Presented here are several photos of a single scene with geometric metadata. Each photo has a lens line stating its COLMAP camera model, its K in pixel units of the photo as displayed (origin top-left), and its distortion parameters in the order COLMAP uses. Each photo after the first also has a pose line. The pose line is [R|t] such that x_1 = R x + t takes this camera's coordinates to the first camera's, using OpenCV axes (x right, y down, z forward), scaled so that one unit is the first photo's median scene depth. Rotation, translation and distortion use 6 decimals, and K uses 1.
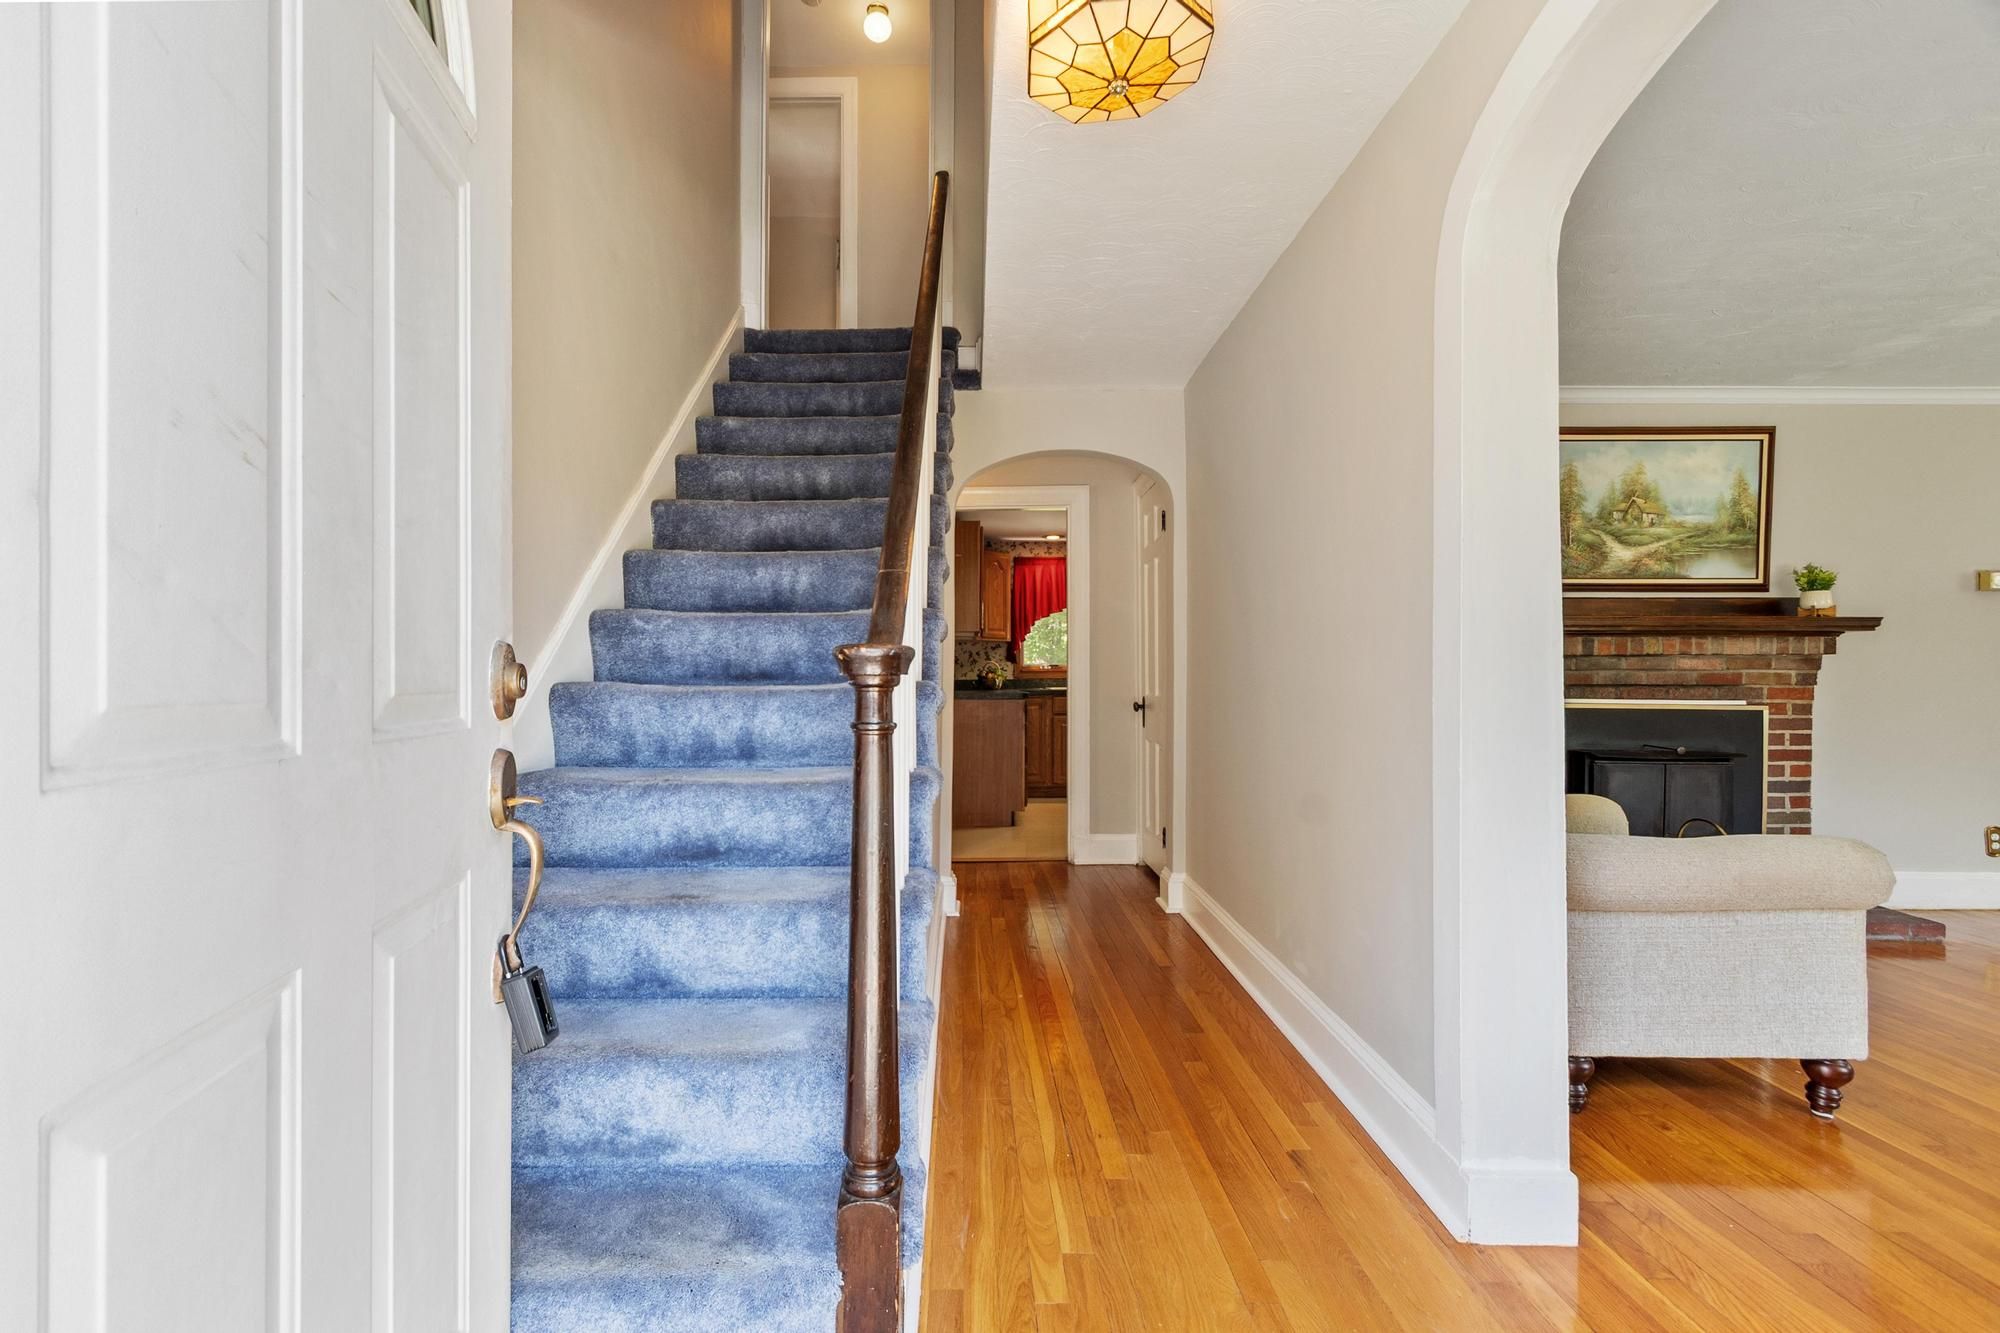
lens RADIAL K [[887.3, 0, 962.8], [0, 887.3, 671.8], [0, 0, 1]] dist [0.001637, 0.001358]
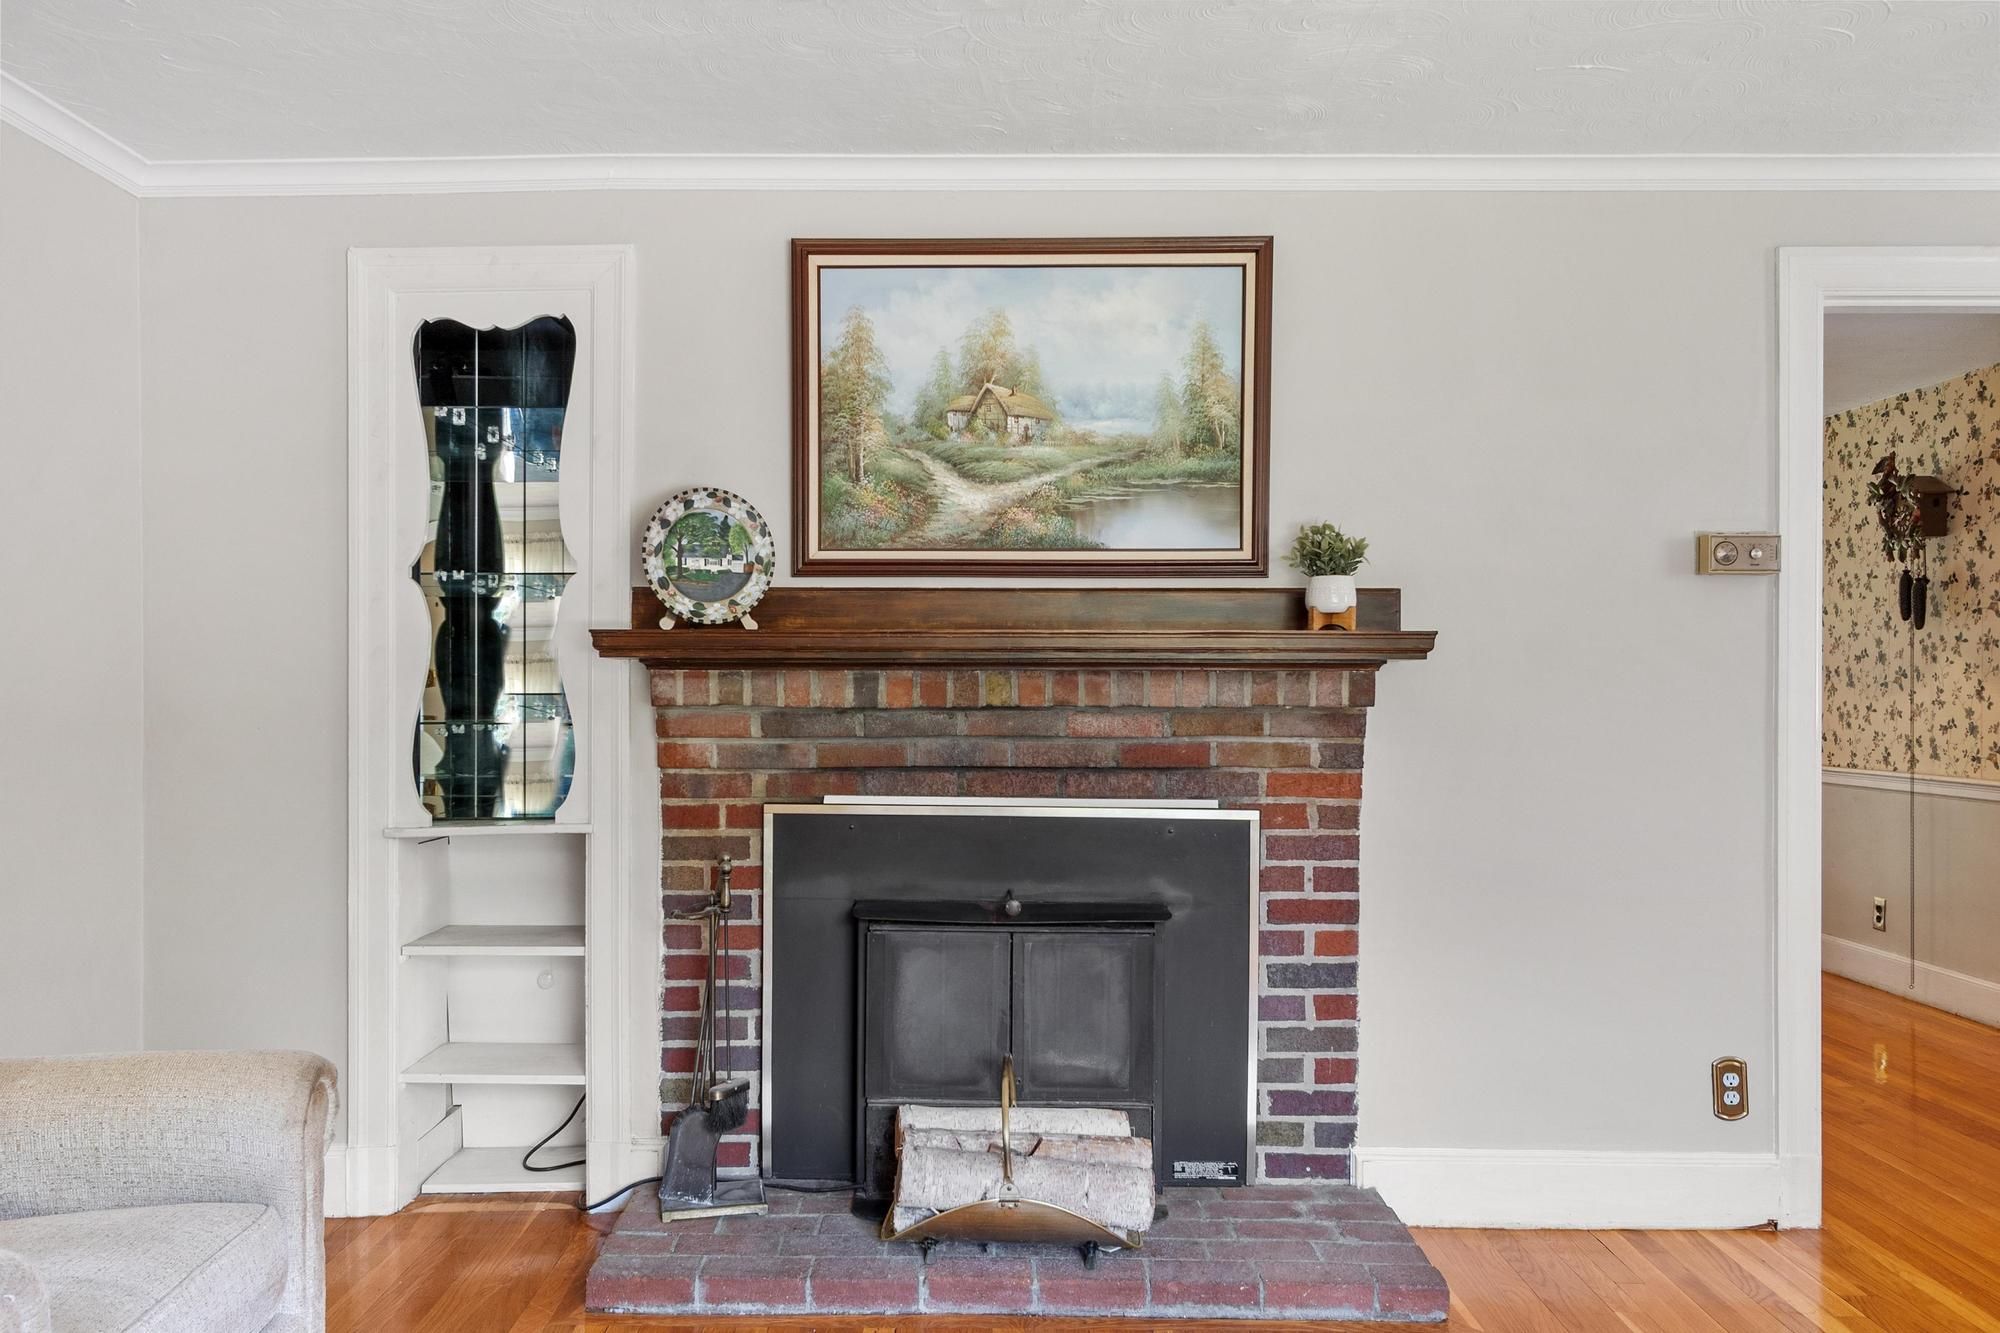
lens RADIAL K [[1463.4, 0, 963.9], [0, 1463.4, 689.2], [0, 0, 1]] dist [0.008042, -0.001594]
pose [[0.999915, 0.000522, -0.013024, 0.751969], [-0.000437, 0.999978, 0.006548, -0.033633], [0.013028, -0.006542, 0.999894, 0.194655]]
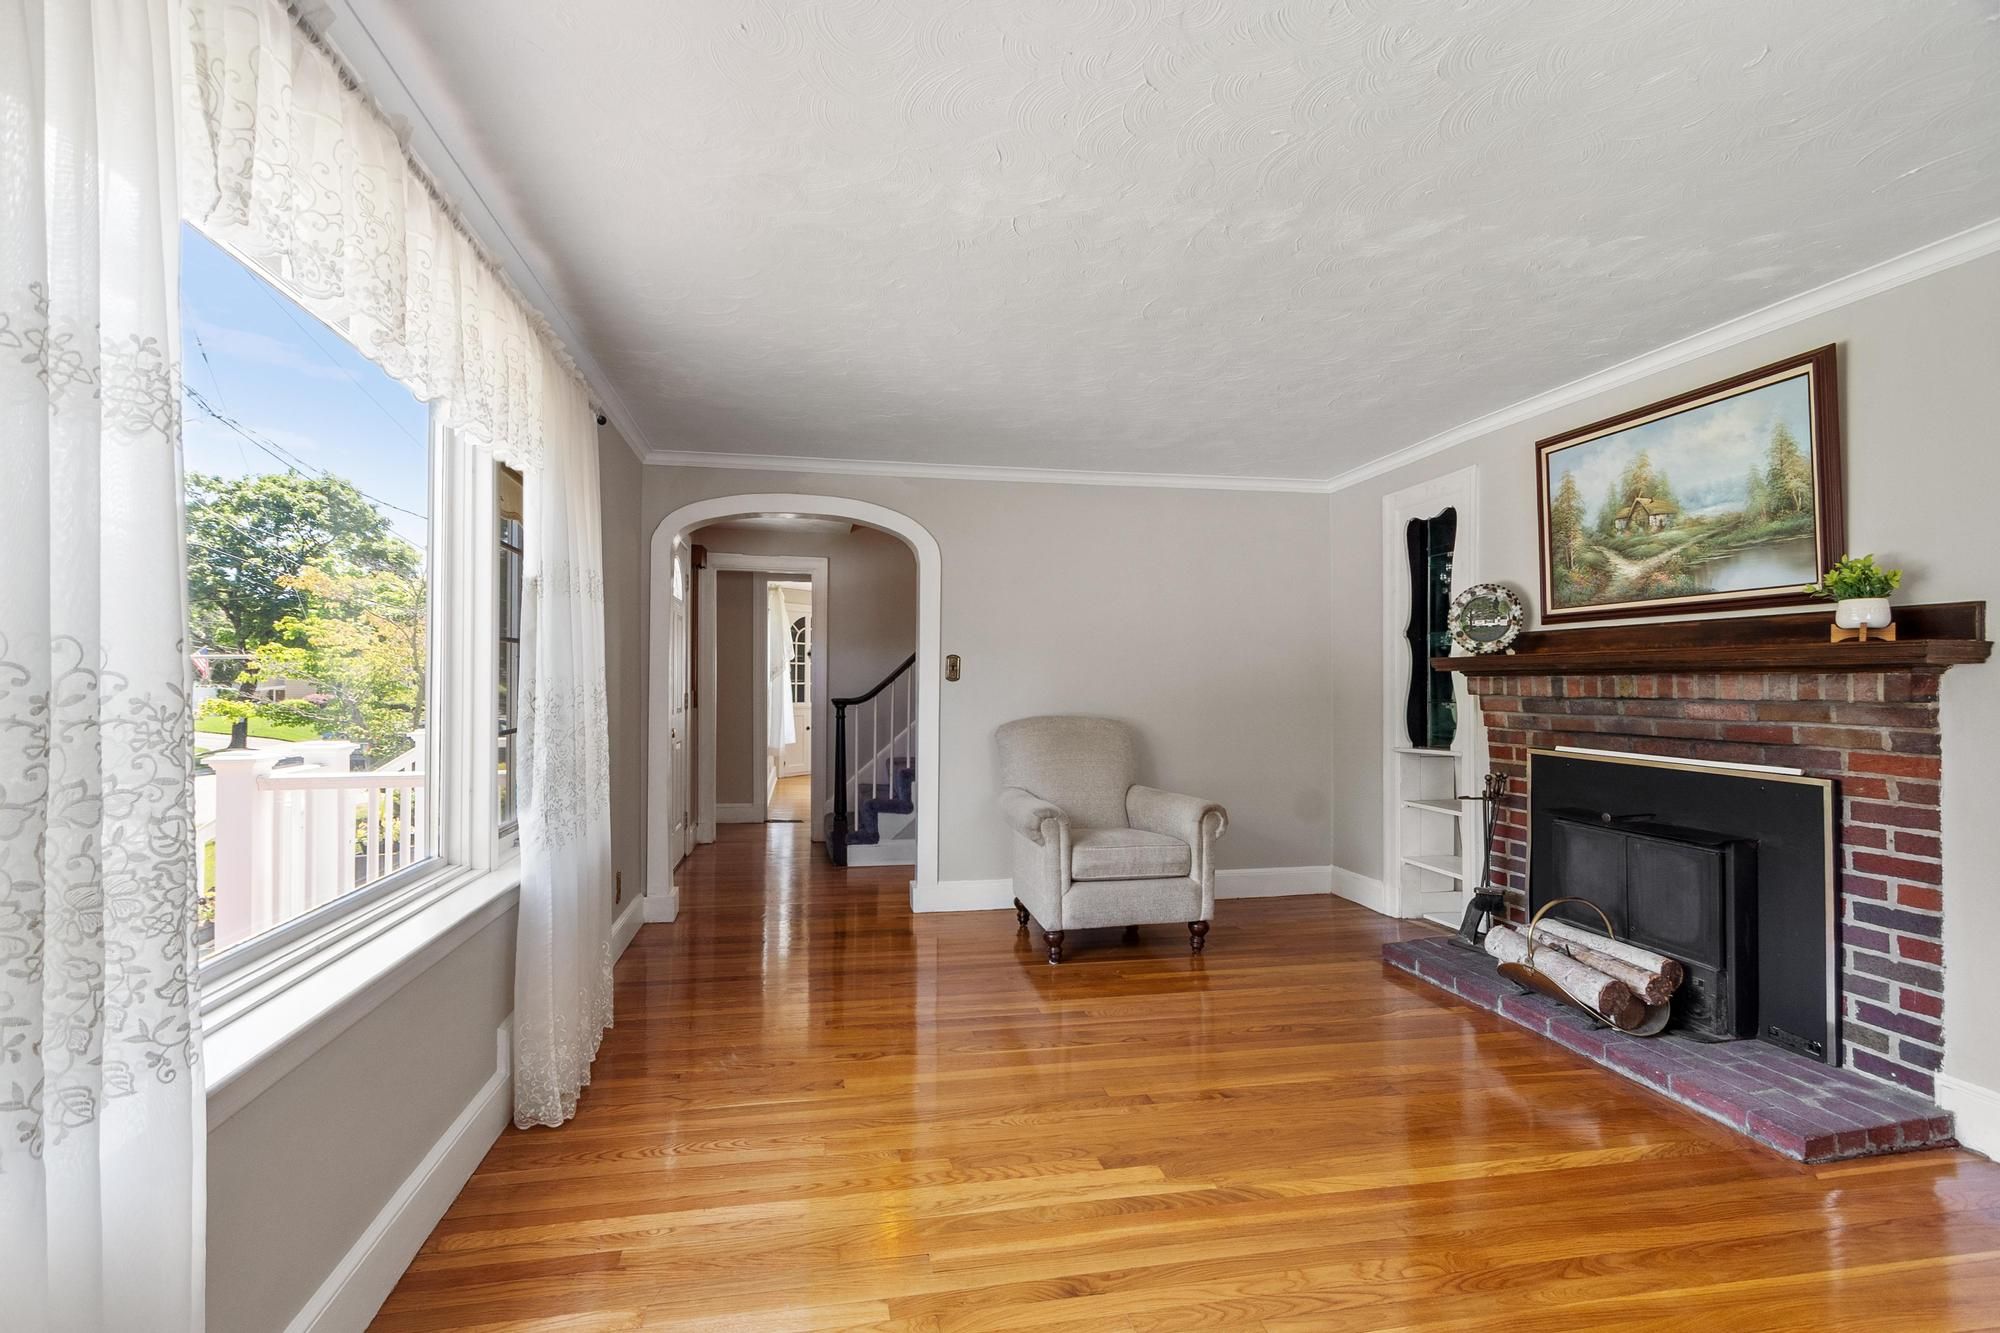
lens RADIAL K [[877.5, 0, 957.5], [0, 877.5, 672.6], [0, 0, 1]] dist [0.001425, -0.000842]
pose [[0.172041, -0.011810, -0.985019, 1.417795], [0.003168, 0.999930, -0.011436, -0.034056], [0.985085, -0.001153, 0.172066, 0.269497]]
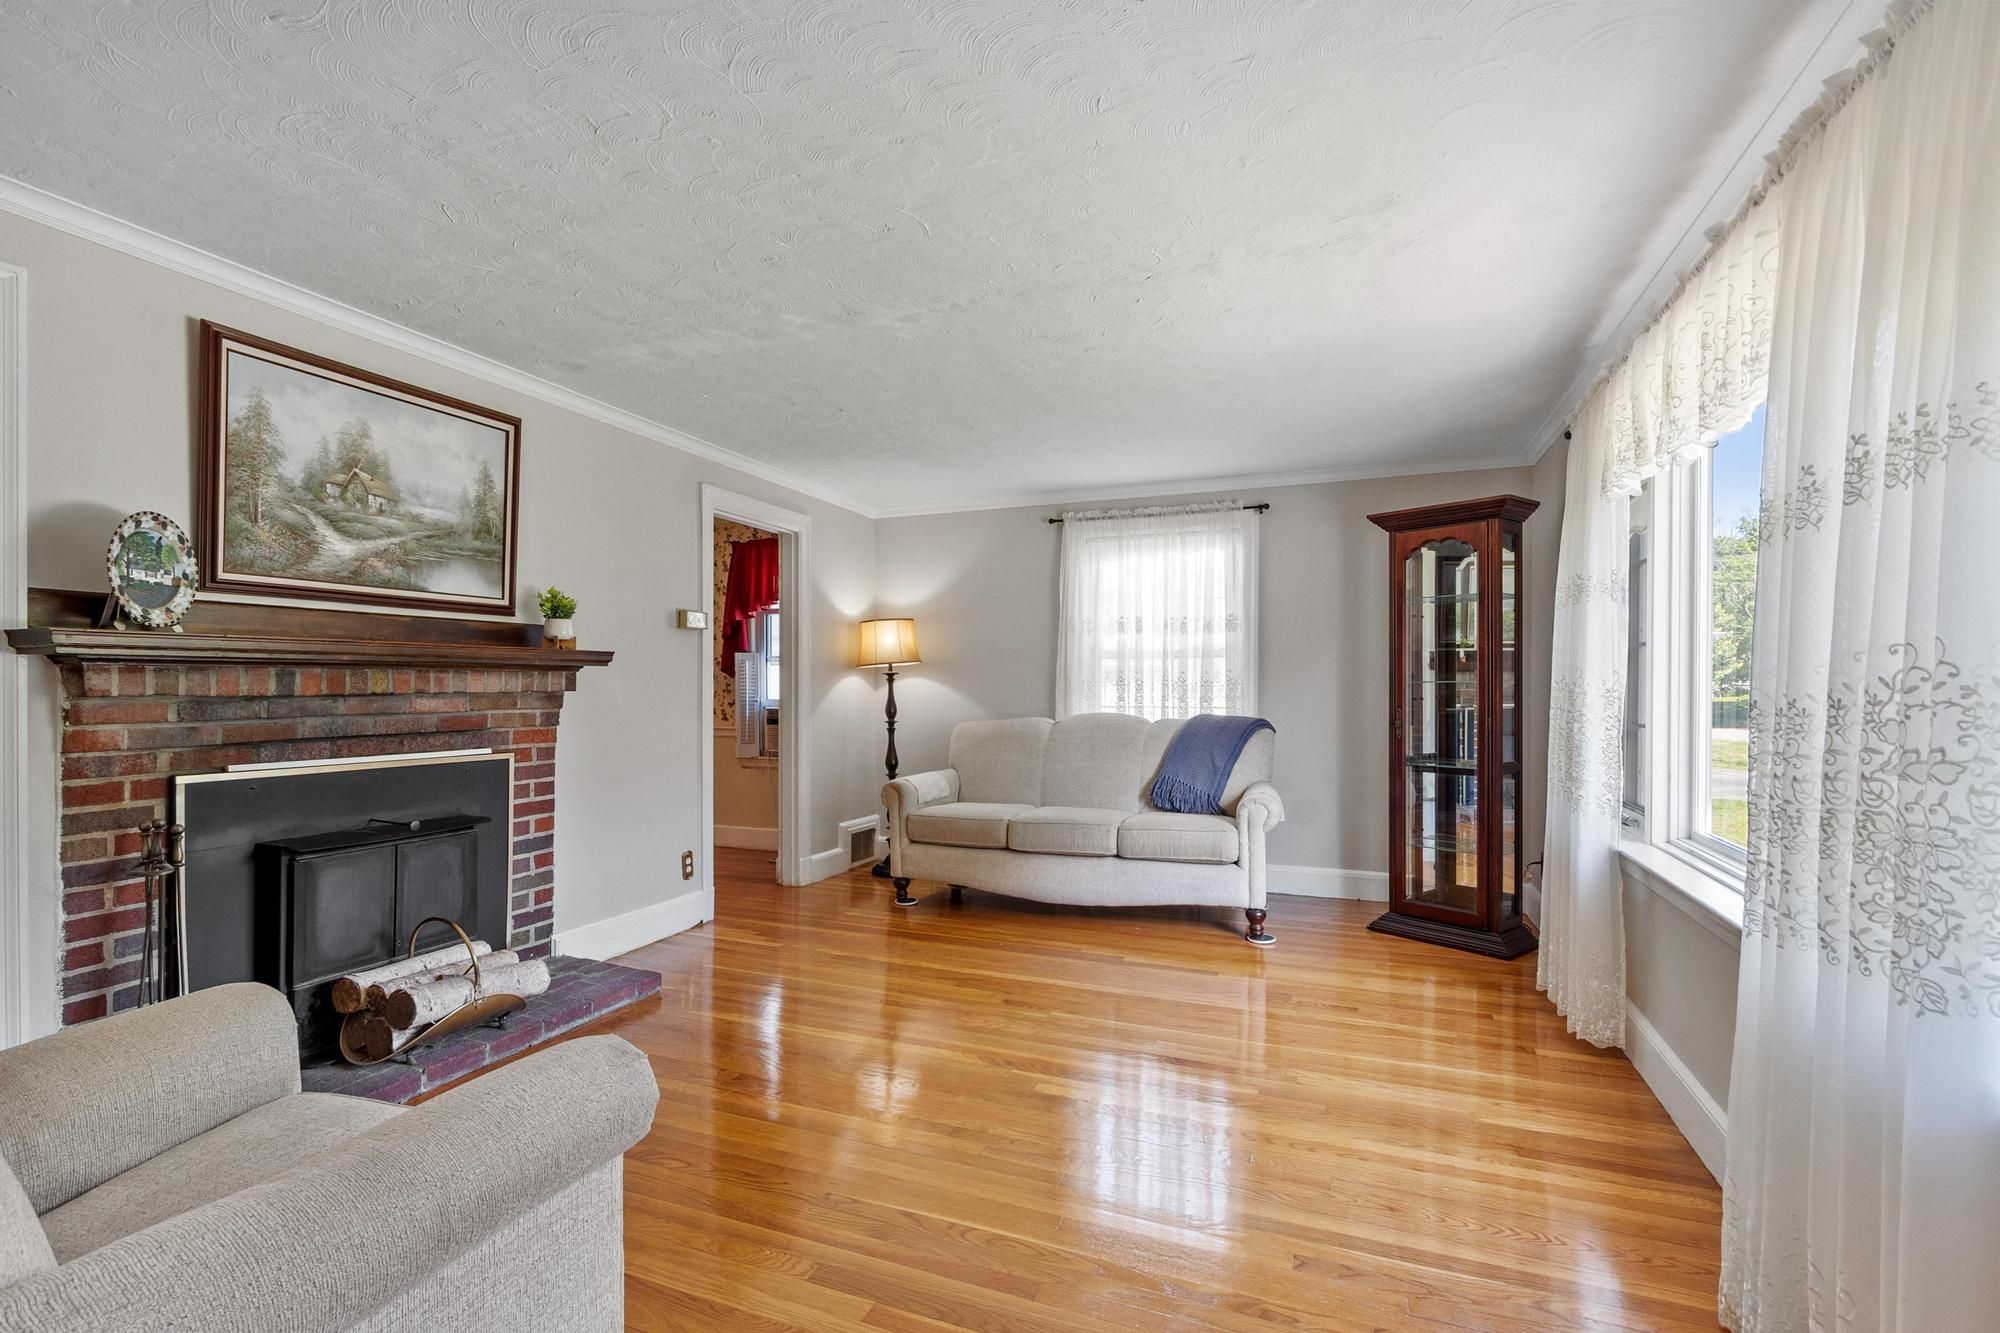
lens RADIAL K [[933.7, 0, 961.1], [0, 933.7, 691.1], [0, 0, 1]] dist [-0.001293, -0.000728]
pose [[0.386052, -0.009451, 0.922428, 0.259348], [-0.007270, 0.999885, 0.013287, -0.034353], [-0.922448, -0.011836, 0.385939, 0.274267]]
